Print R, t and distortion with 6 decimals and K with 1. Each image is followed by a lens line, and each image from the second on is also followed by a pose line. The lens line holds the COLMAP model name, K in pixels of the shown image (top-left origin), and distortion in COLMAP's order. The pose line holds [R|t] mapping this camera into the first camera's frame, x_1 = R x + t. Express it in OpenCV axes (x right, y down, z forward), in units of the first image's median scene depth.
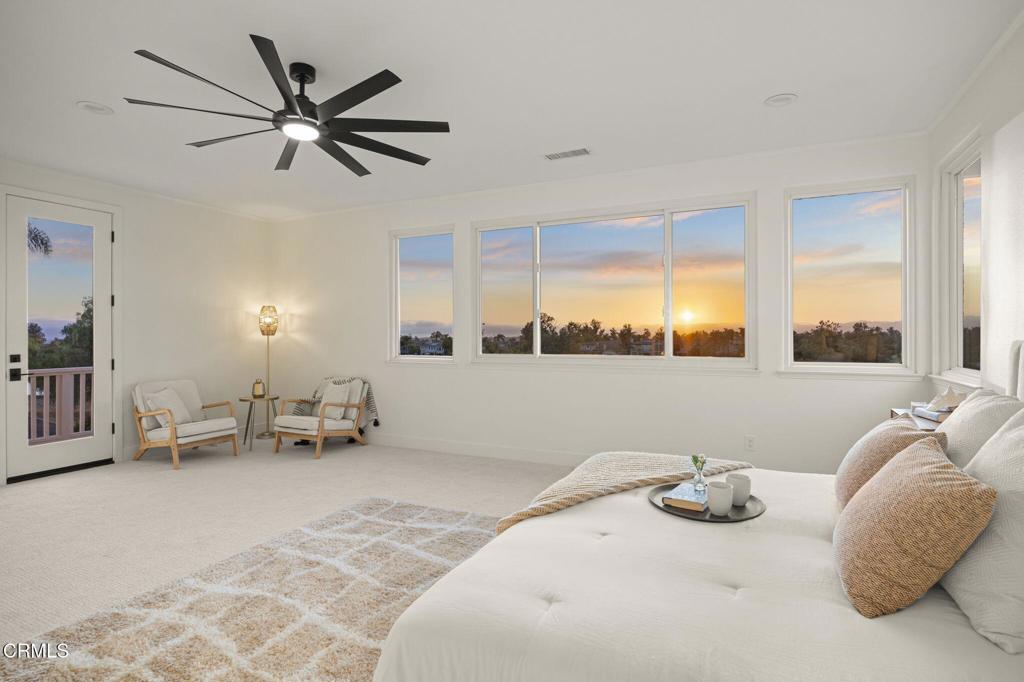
lens RADIAL K [[531.5, 0, 516.4], [0, 531.5, 333.2], [0, 0, 1]] dist [-0.018017, 0.002582]
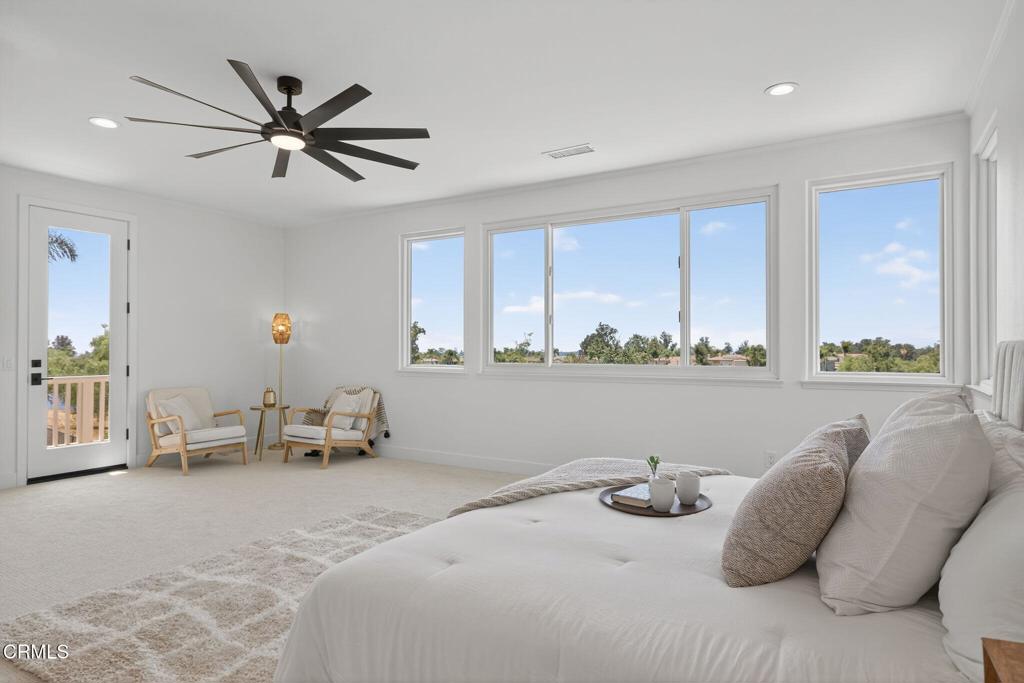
lens RADIAL K [[602.1, 0, 510.2], [0, 602.1, 345.9], [0, 0, 1]] dist [0.000918, 0.004639]
pose [[0.994276, 0.002082, -0.106825, 0.127723], [-0.002351, 0.999994, -0.002393, 0.017307], [0.106820, 0.002630, 0.994275, -0.107606]]
